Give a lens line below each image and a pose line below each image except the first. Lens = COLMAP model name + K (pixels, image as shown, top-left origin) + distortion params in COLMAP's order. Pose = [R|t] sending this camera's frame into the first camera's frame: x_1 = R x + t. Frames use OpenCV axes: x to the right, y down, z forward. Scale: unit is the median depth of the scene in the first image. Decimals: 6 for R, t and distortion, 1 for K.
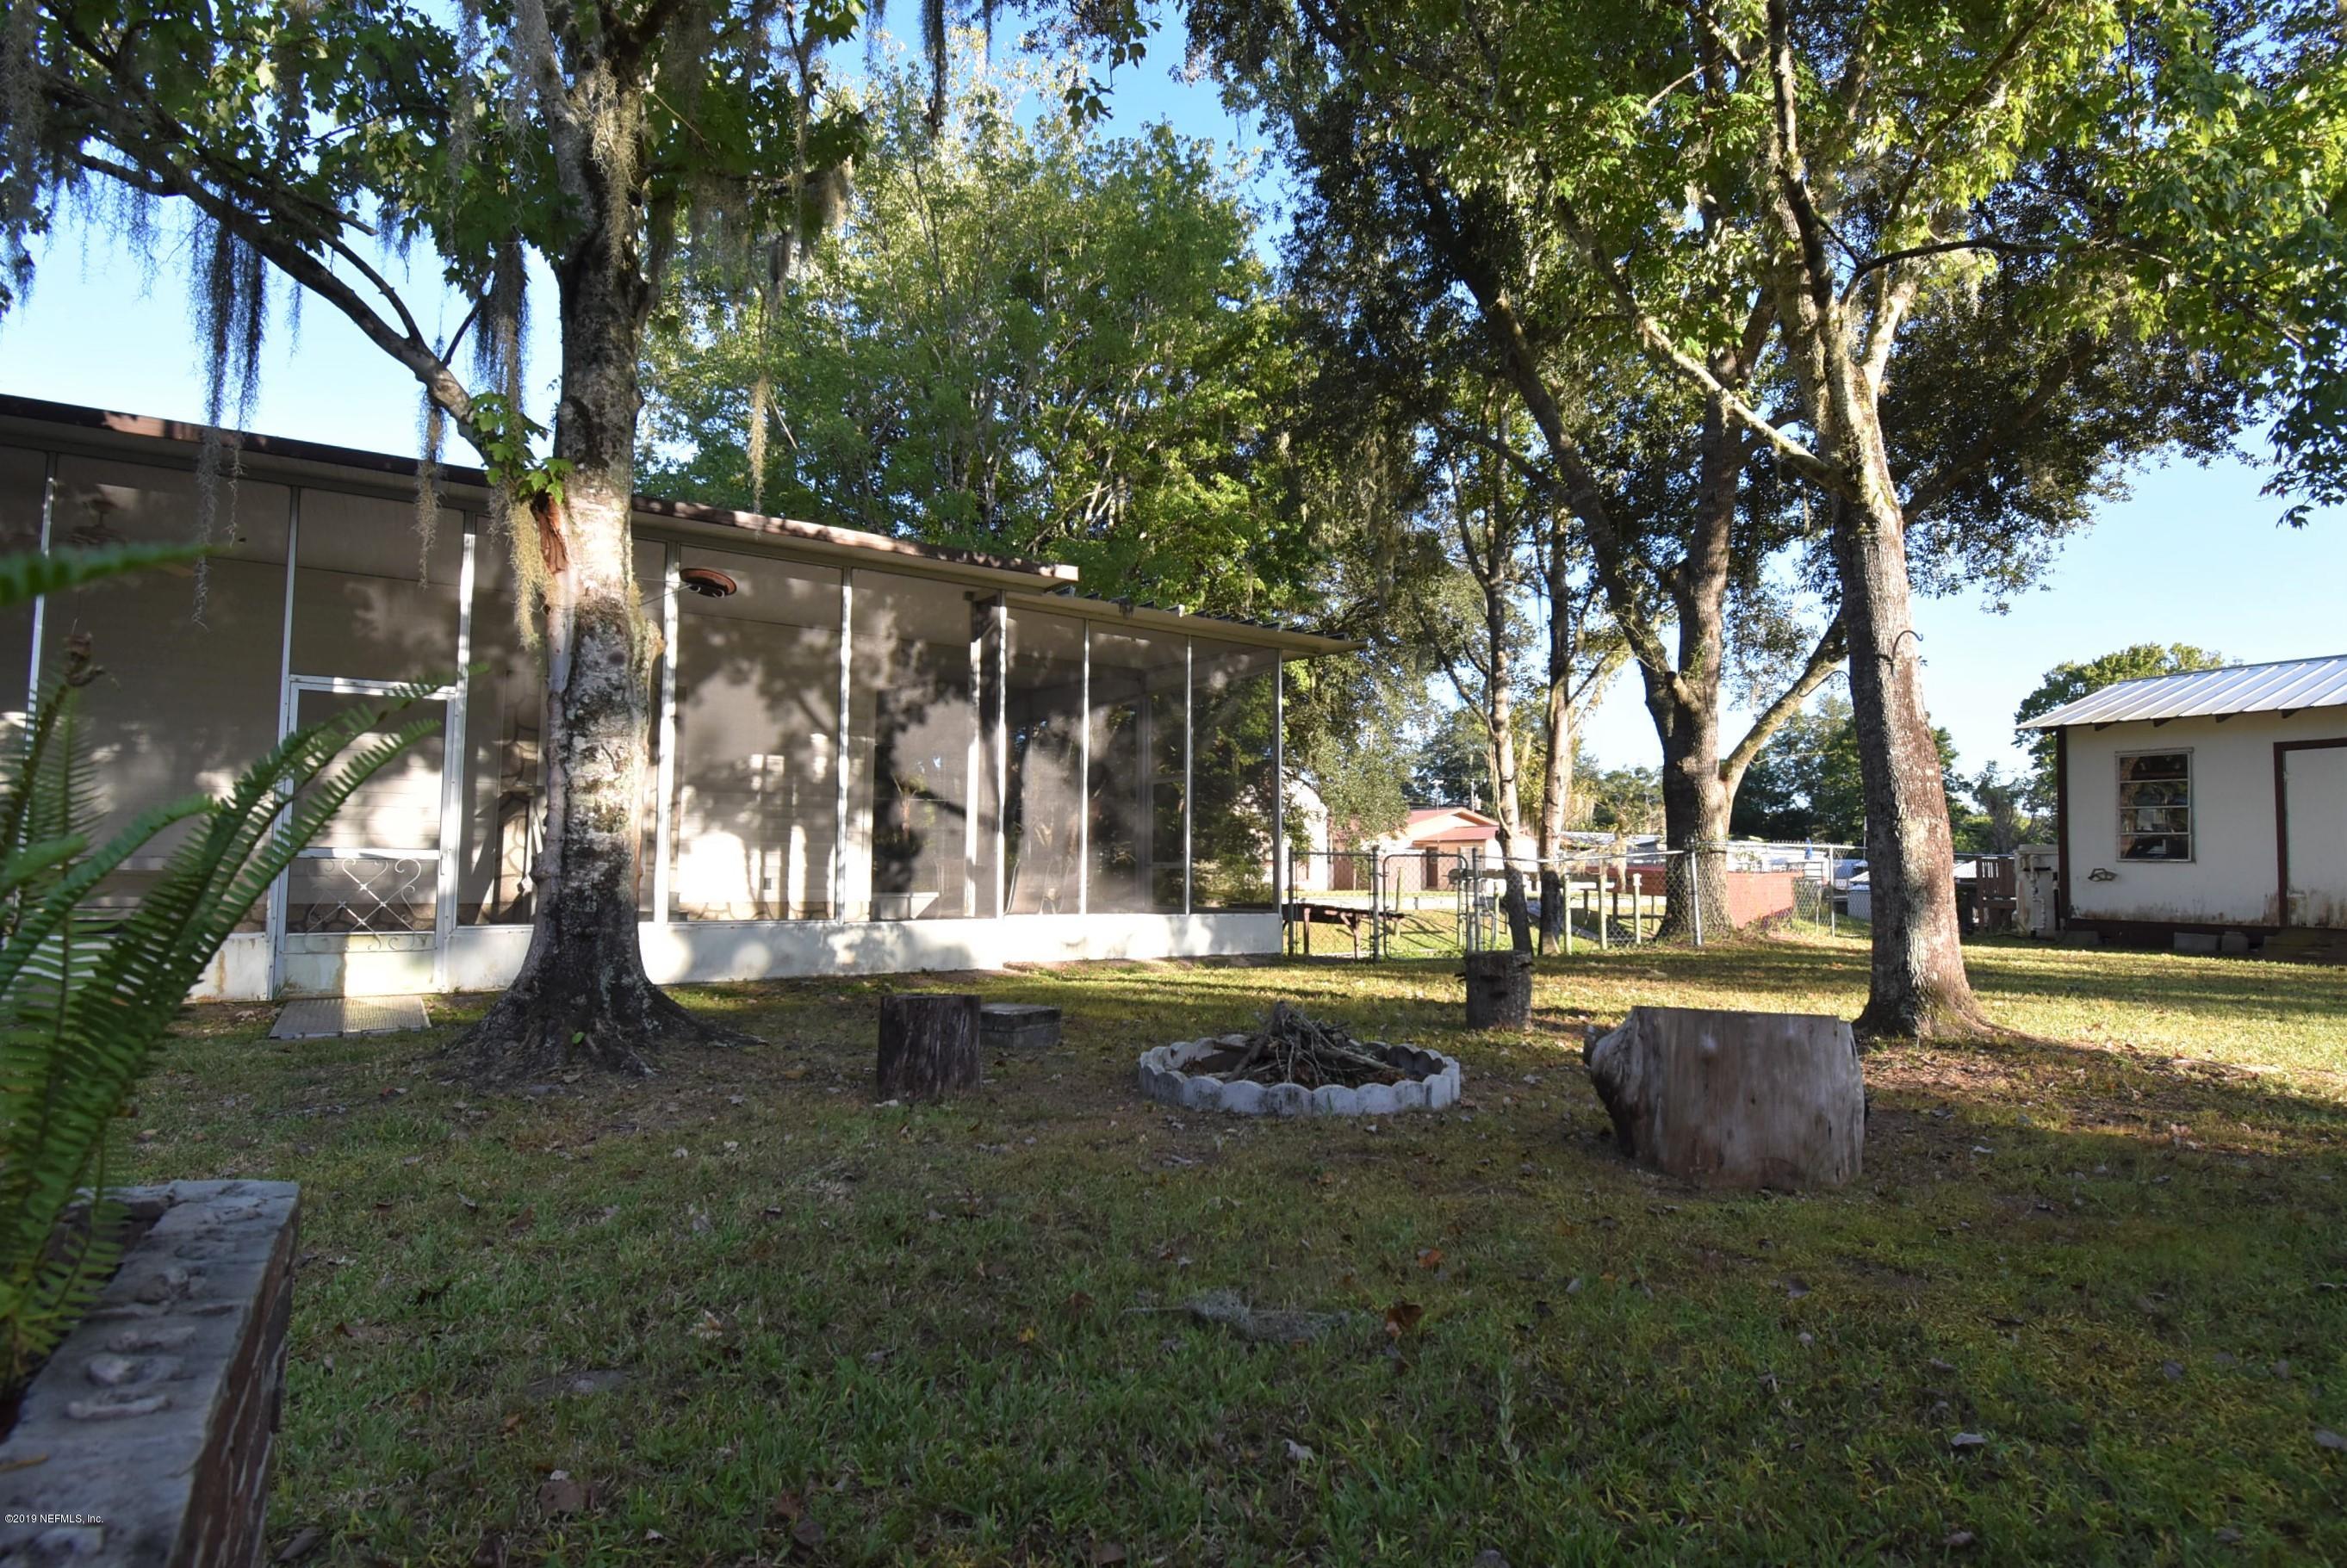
lens RADIAL K [[1196.4, 0, 1232.7], [0, 1196.4, 782.5], [0, 0, 1]] dist [-0.002219, 0.000194]
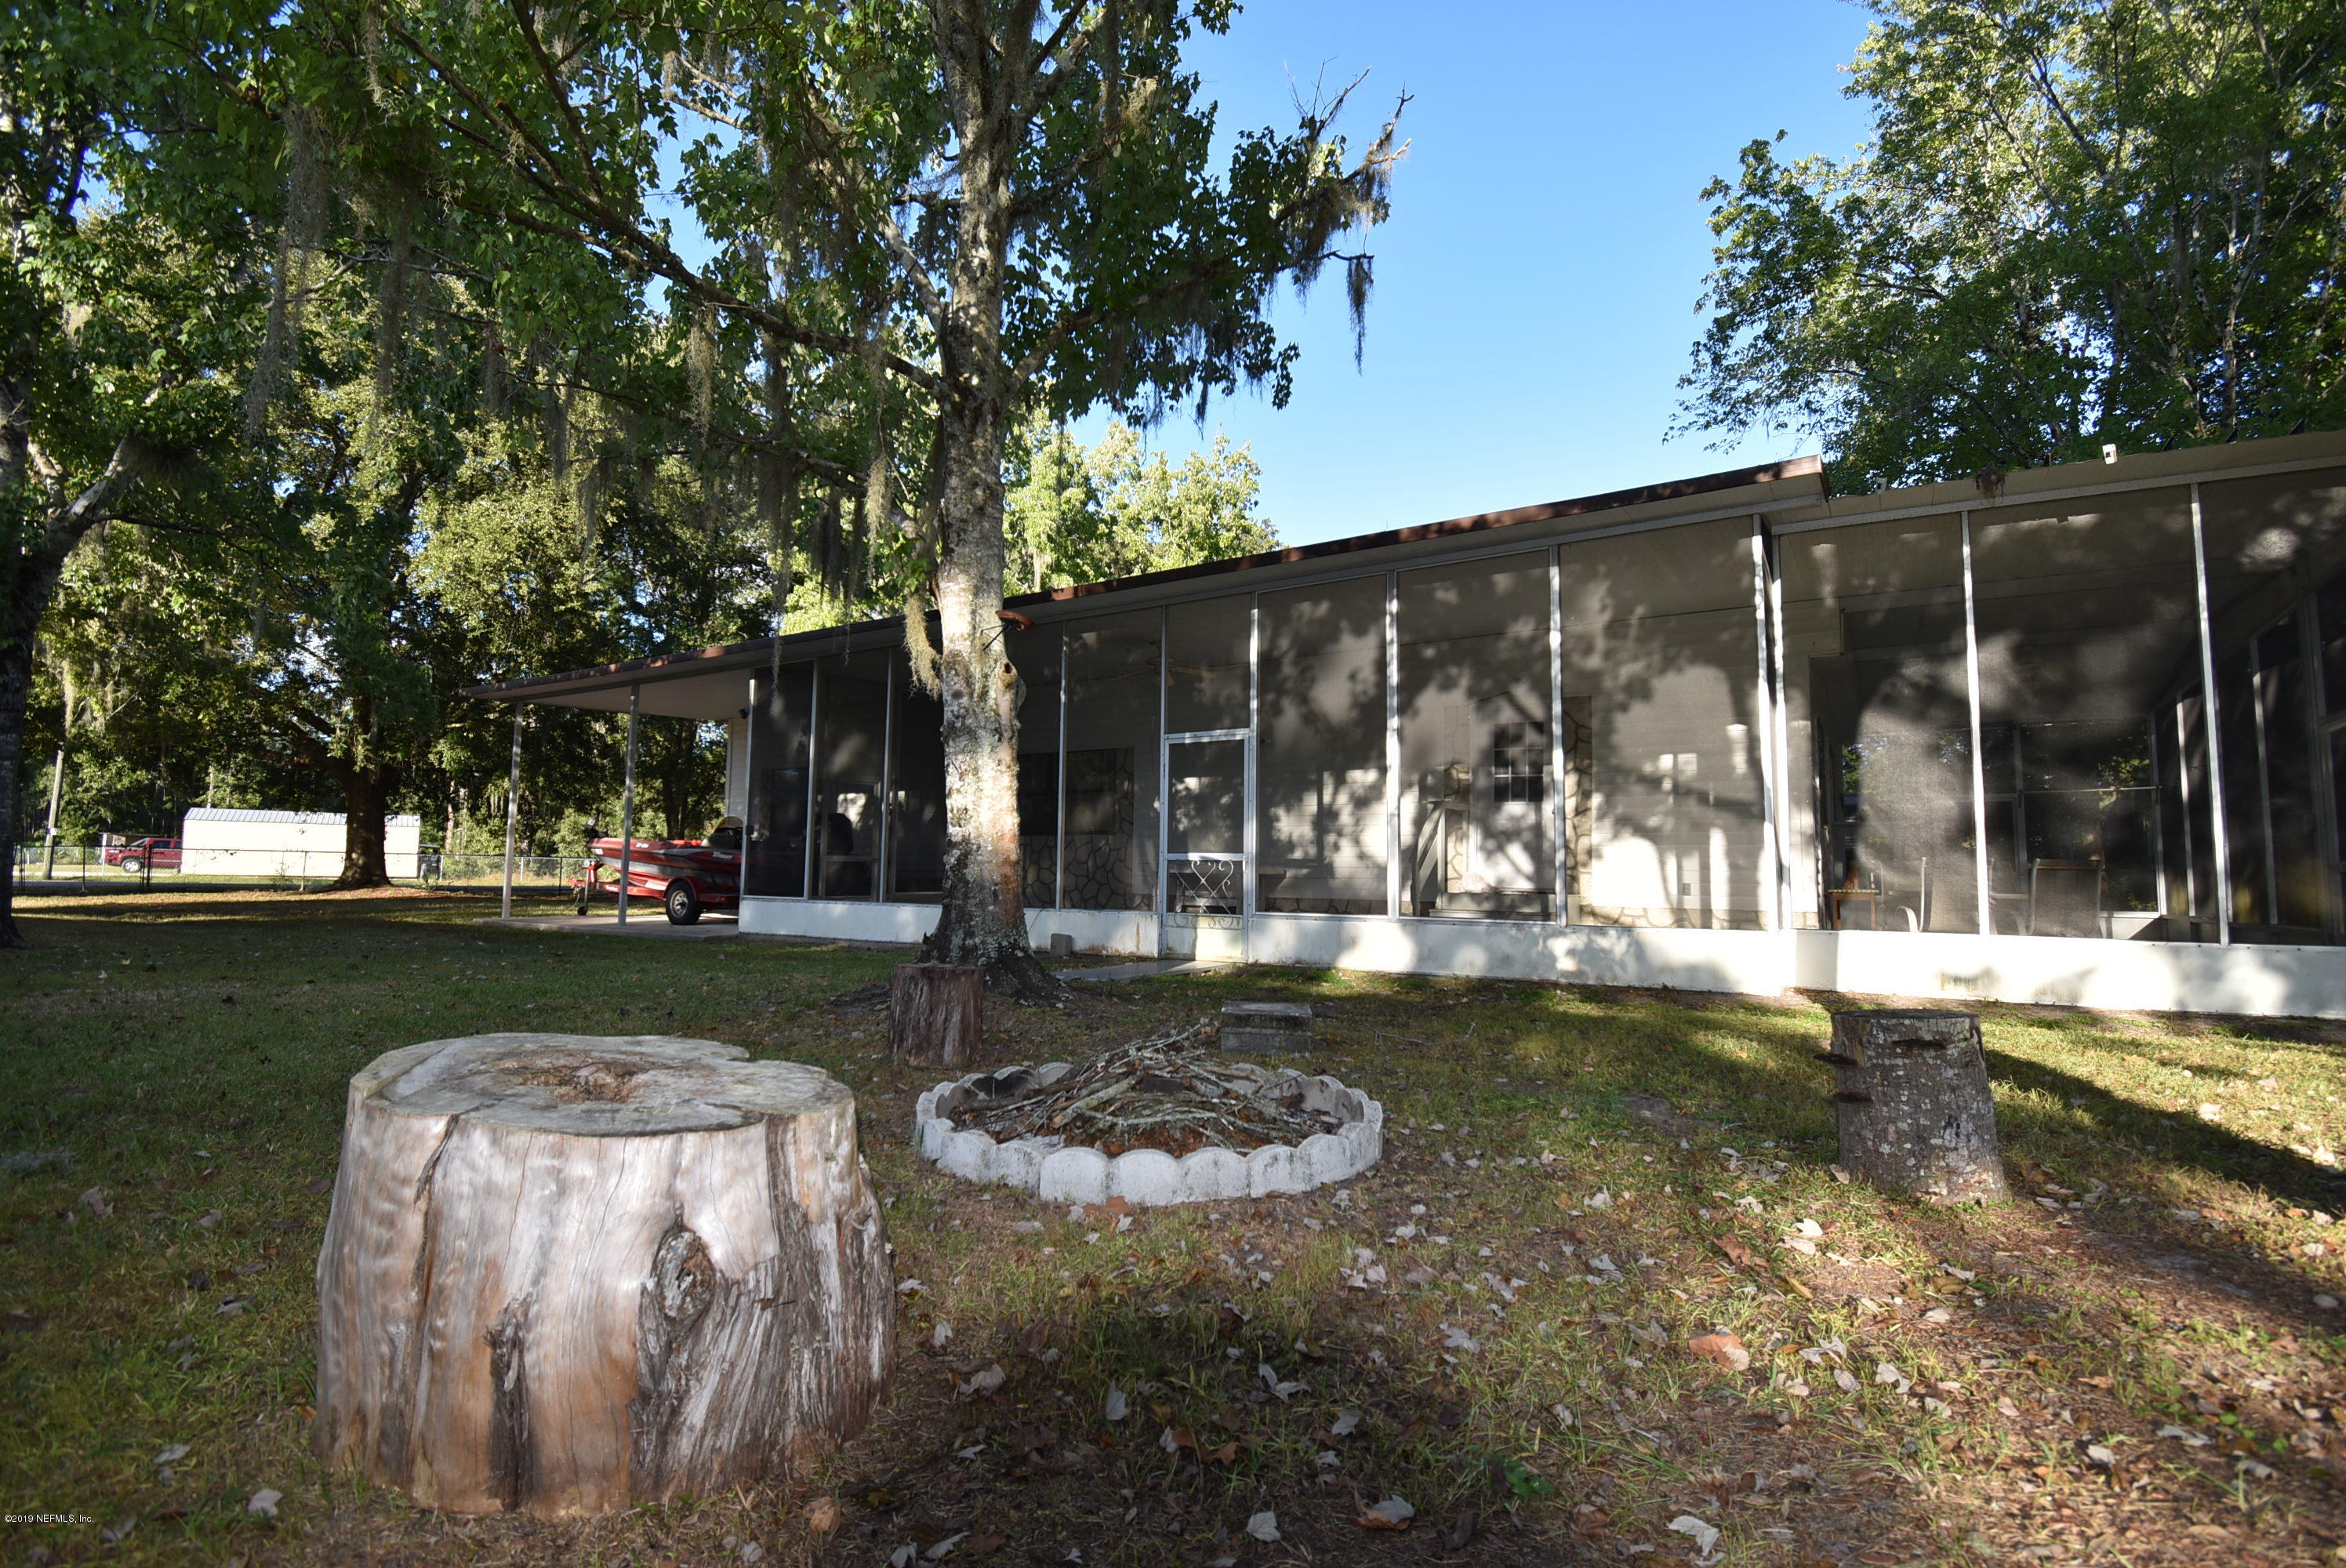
lens RADIAL K [[1094.2, 0, 1178.5], [0, 1094.2, 789.6], [0, 0, 1]] dist [-0.003930, -0.002119]
pose [[0.374715, -0.077065, -0.923931, 0.347402], [0.057927, 0.996539, -0.059628, 0.044150], [0.925329, -0.031177, 0.377882, 0.397246]]
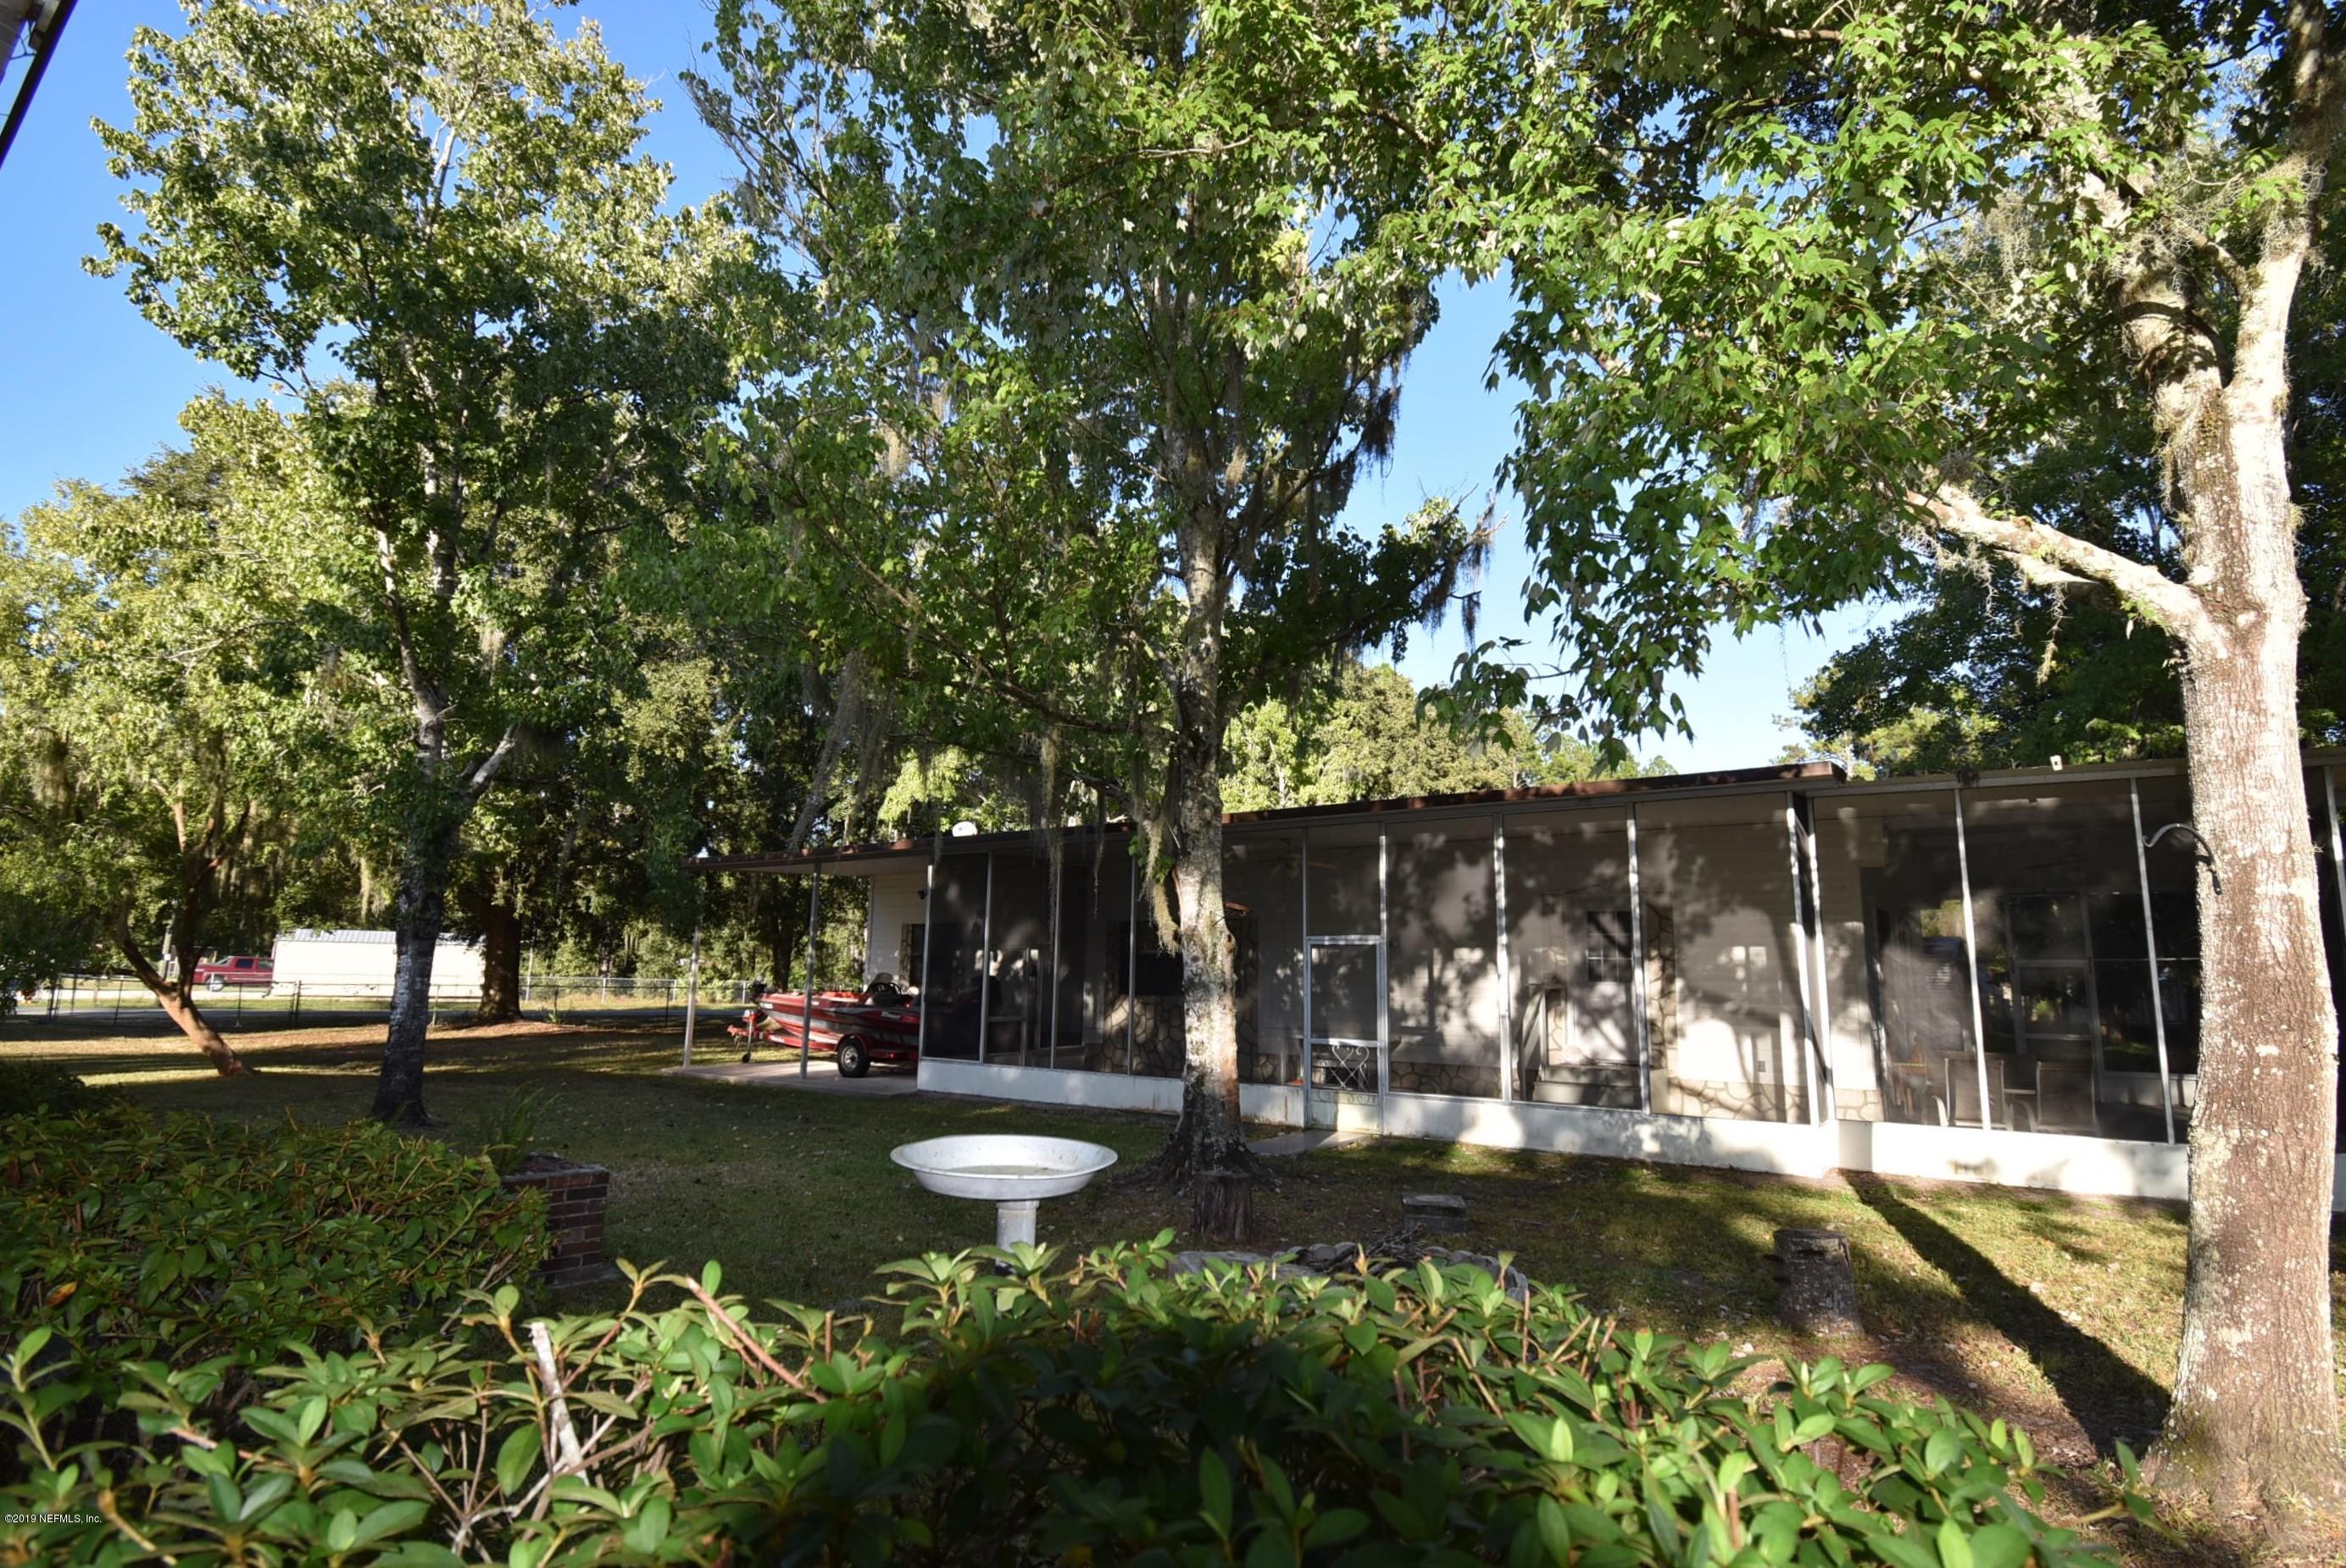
lens RADIAL K [[1196.0, 0, 1173.6], [0, 1196.0, 788.2], [0, 0, 1]] dist [-0.002219, 0.000194]
pose [[0.324301, -0.150760, -0.933863, 0.635511], [0.055488, 0.988550, -0.140320, -0.055886], [0.944325, -0.006313, 0.328954, 0.188759]]
